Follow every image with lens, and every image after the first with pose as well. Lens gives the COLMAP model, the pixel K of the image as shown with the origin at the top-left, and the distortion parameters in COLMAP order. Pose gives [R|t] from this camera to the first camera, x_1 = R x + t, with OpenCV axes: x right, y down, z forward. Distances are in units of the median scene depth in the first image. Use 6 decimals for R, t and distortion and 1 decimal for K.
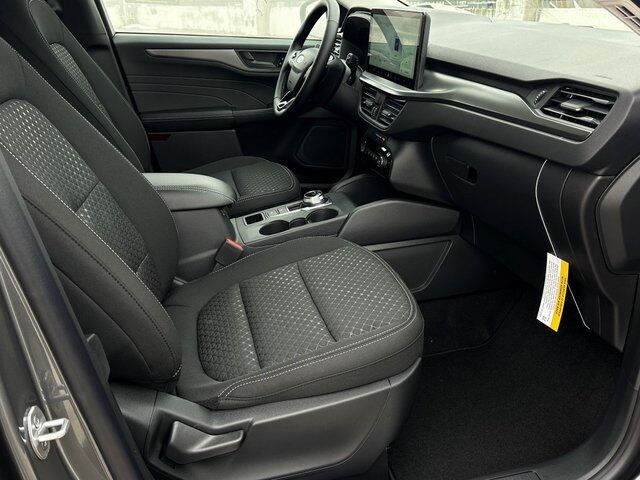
lens RADIAL K [[576.4, 0, 320.0], [0, 576.4, 240.0], [0, 0, 1]] dist [0.120373, -0.223161]
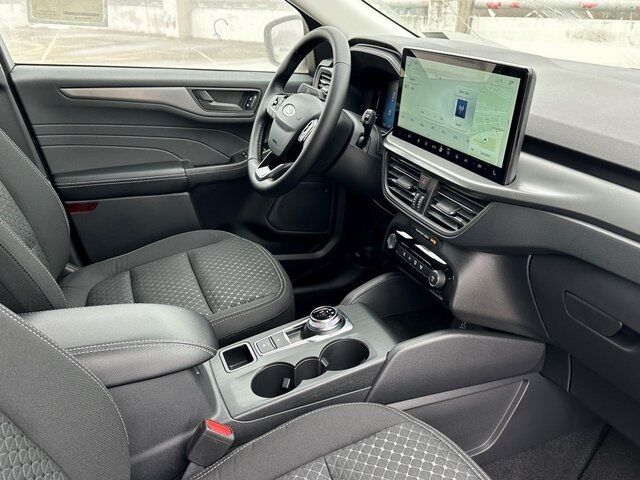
lens RADIAL K [[576.4, 0, 320.0], [0, 576.4, 240.0], [0, 0, 1]] dist [0.120373, -0.223161]
pose [[0.991618, -0.029450, 0.125806, -0.092373], [0.029560, 0.999563, 0.000992, -0.155324], [-0.125780, 0.002736, 0.992054, 0.296411]]
